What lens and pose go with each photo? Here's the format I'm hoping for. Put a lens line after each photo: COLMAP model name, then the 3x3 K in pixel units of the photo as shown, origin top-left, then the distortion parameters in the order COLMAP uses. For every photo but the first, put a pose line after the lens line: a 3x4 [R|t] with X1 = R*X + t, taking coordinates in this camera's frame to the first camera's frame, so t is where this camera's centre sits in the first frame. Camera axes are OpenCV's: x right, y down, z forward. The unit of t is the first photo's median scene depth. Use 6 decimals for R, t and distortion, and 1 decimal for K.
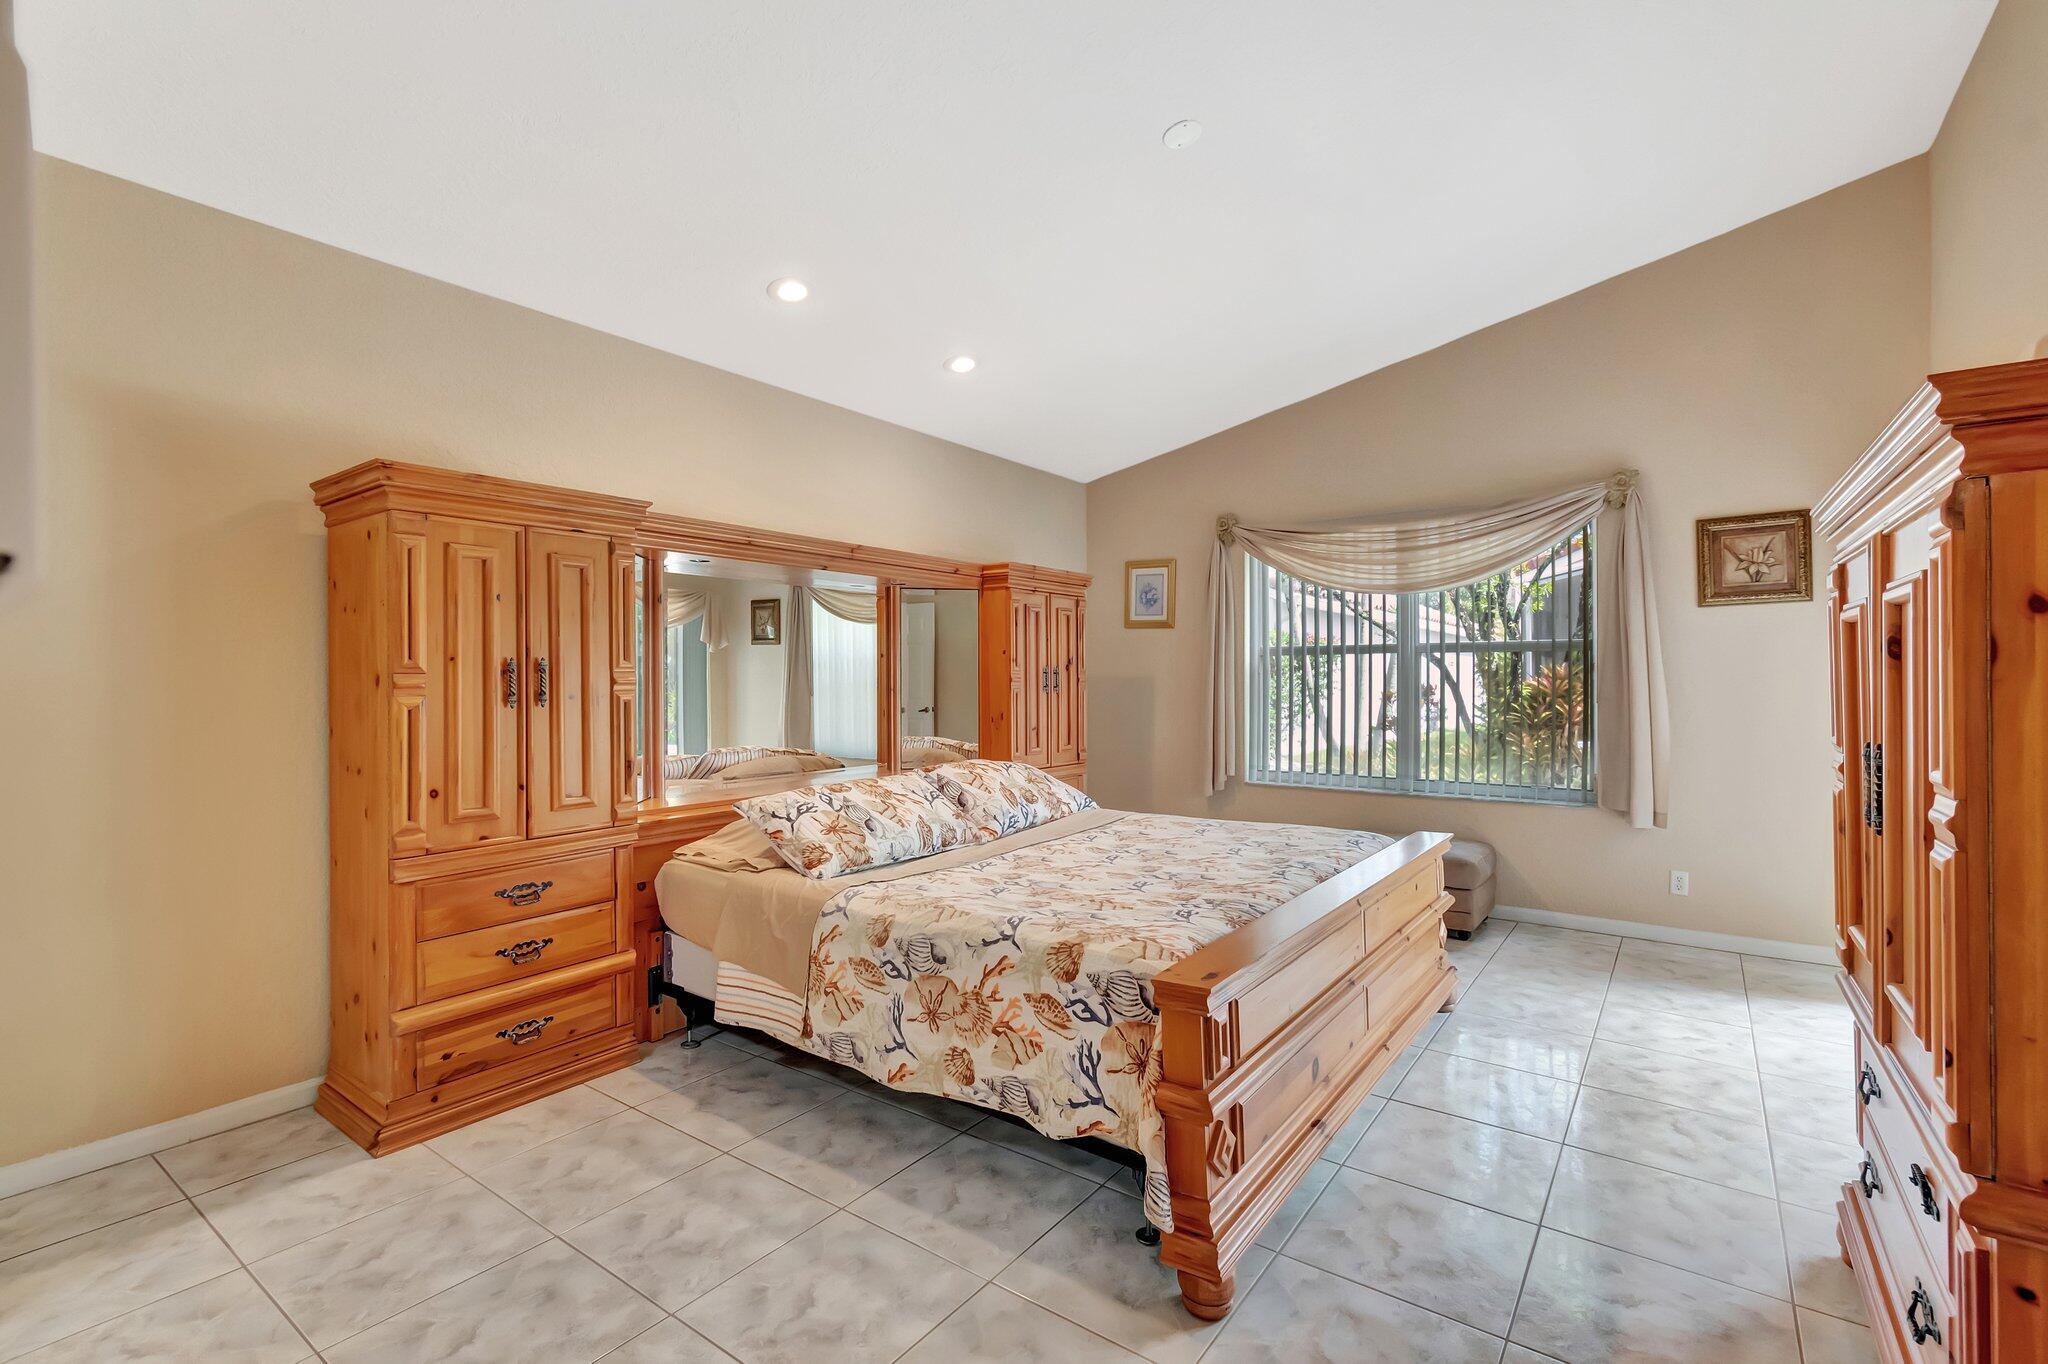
lens RADIAL K [[910.5, 0, 1021.0], [0, 910.5, 669.8], [0, 0, 1]] dist [0.002692, -0.000101]
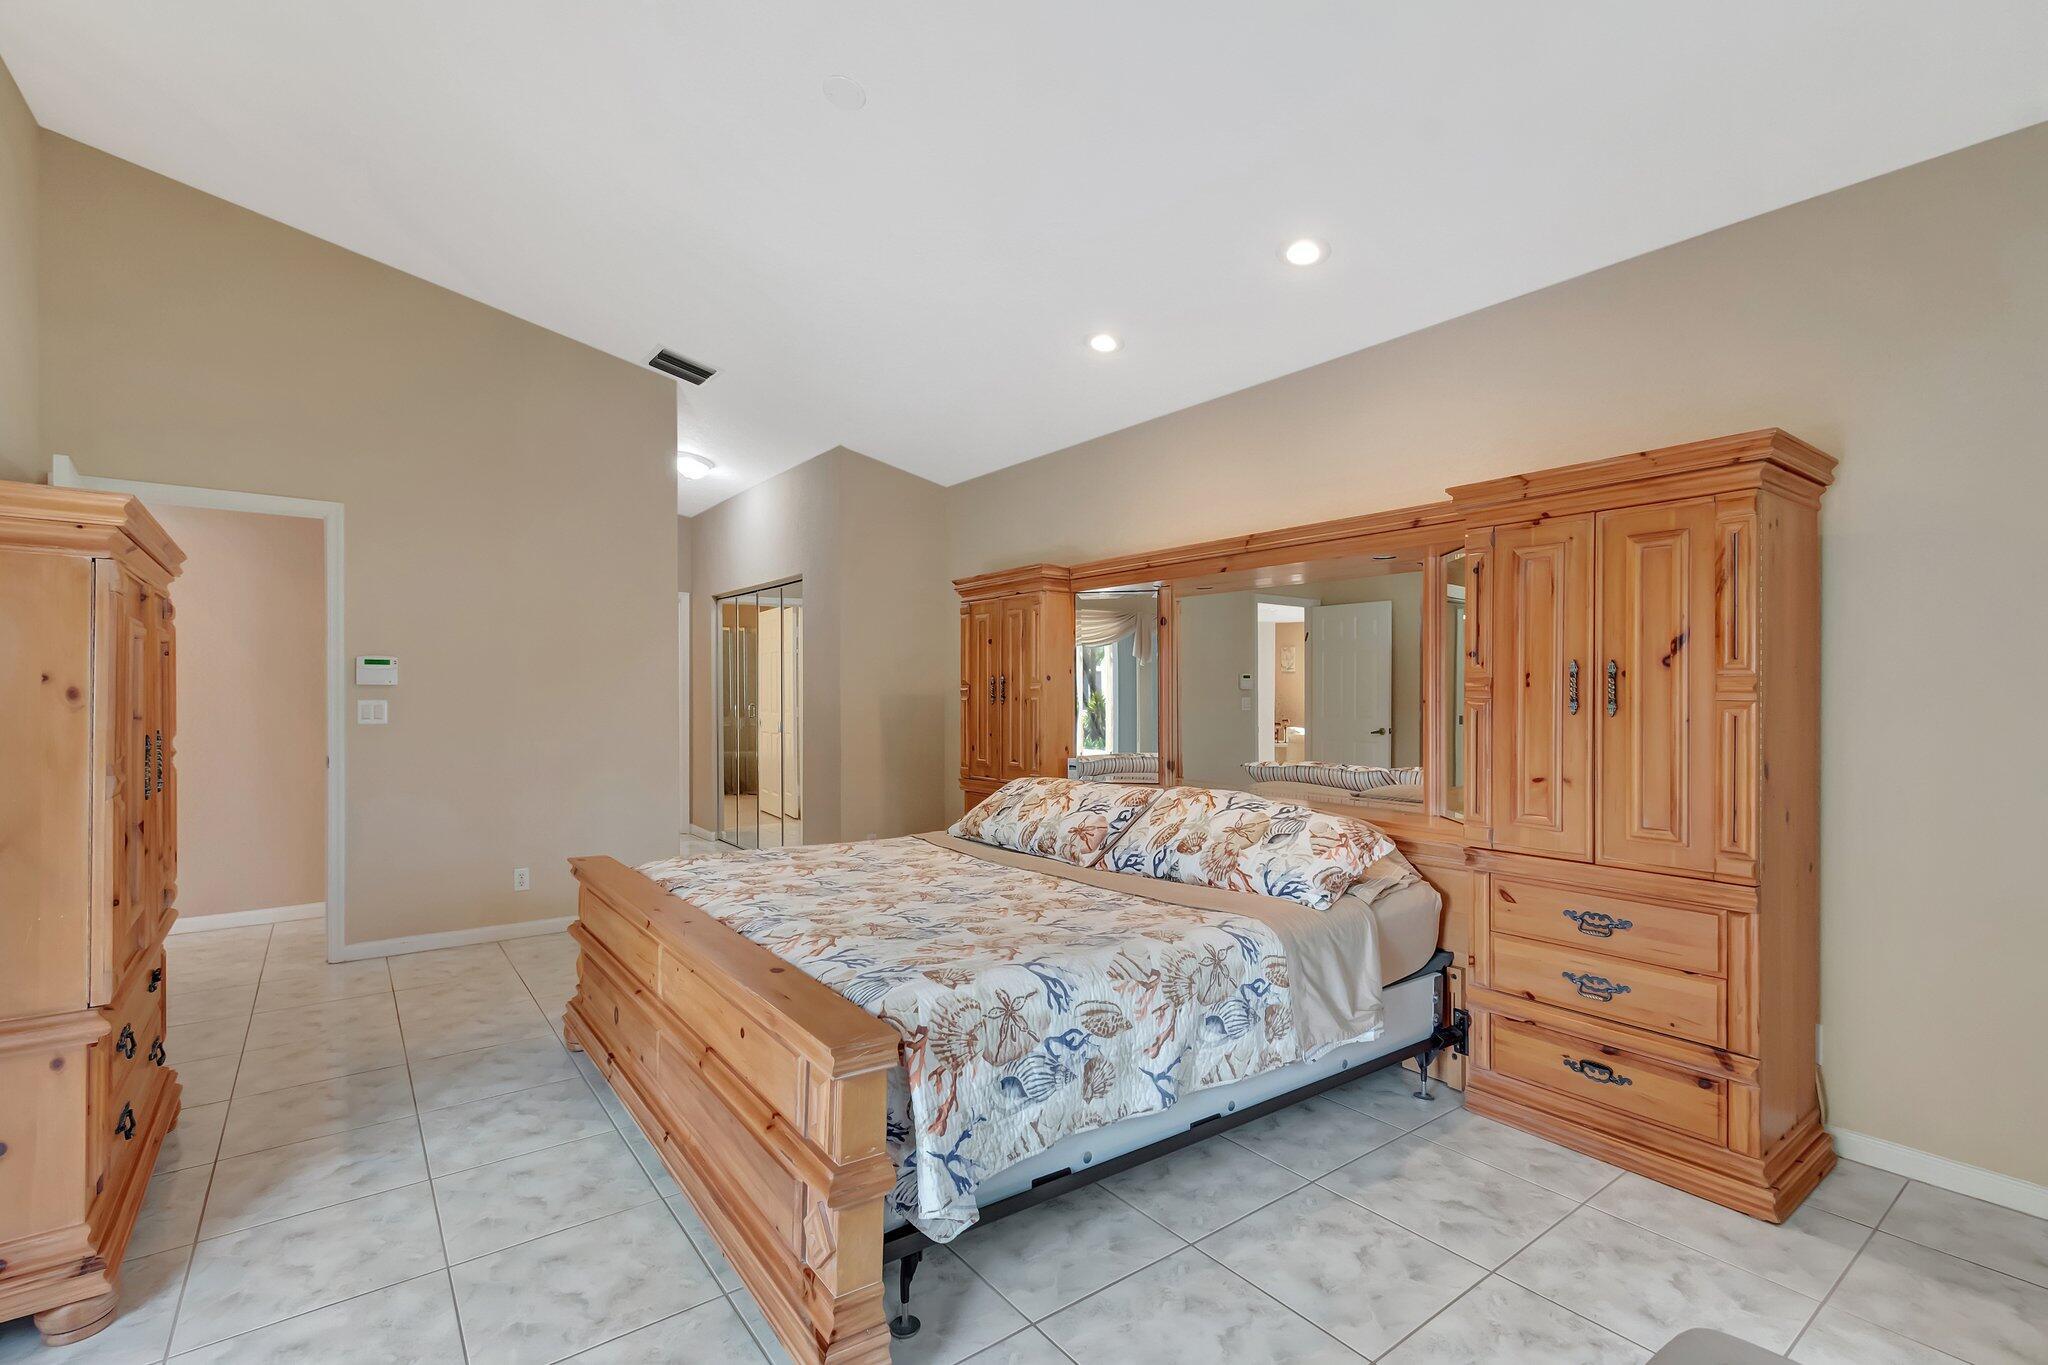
lens RADIAL K [[943.0, 0, 1024.0], [0, 943.0, 682.5], [0, 0, 1]] dist [0.000672, -0.000004]
pose [[-0.285662, -0.005964, -0.958312, 0.828509], [0.007685, 0.999934, -0.008513, 0.012869], [0.958300, -0.009797, -0.285597, 1.144851]]
